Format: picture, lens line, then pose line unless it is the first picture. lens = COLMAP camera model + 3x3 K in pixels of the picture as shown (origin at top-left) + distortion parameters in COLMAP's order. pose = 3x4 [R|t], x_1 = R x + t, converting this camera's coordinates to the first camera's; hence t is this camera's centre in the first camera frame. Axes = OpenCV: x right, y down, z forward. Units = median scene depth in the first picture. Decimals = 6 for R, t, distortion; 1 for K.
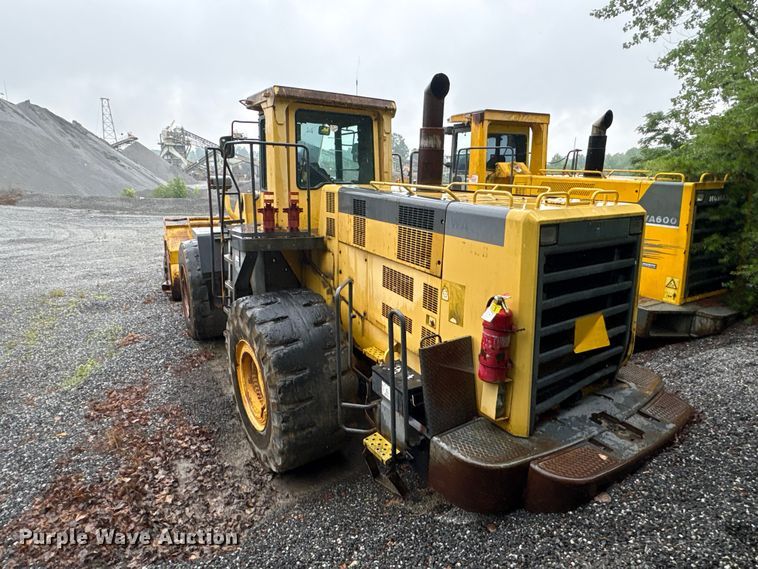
lens RADIAL K [[433.5, 0, 379.5], [0, 433.5, 286.0], [0, 0, 1]] dist [0.003164, 0.000634]
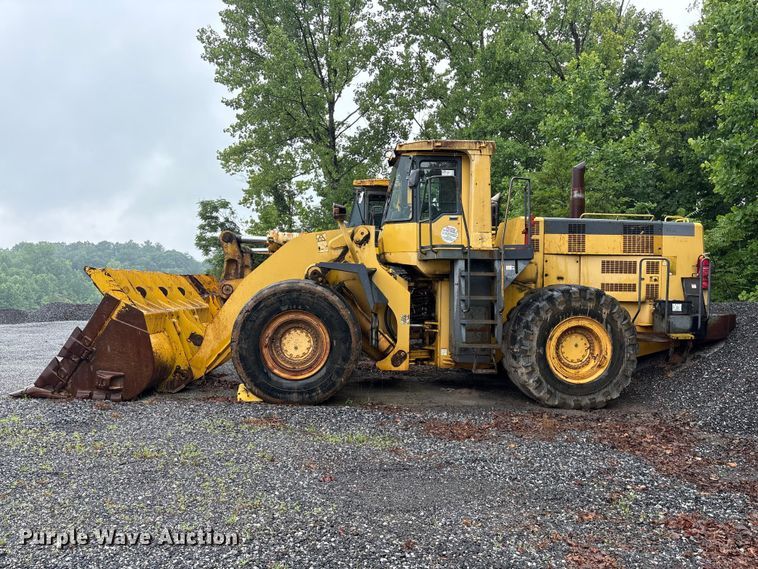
lens RADIAL K [[572.7, 0, 373.5], [0, 572.7, 284.3], [0, 0, 1]] dist [0.056592, -0.061562]
pose [[0.475992, -0.011554, 0.879374, -2.757193], [0.219780, 0.969749, -0.106222, 0.099123], [-0.851545, 0.243830, 0.464132, 0.828451]]
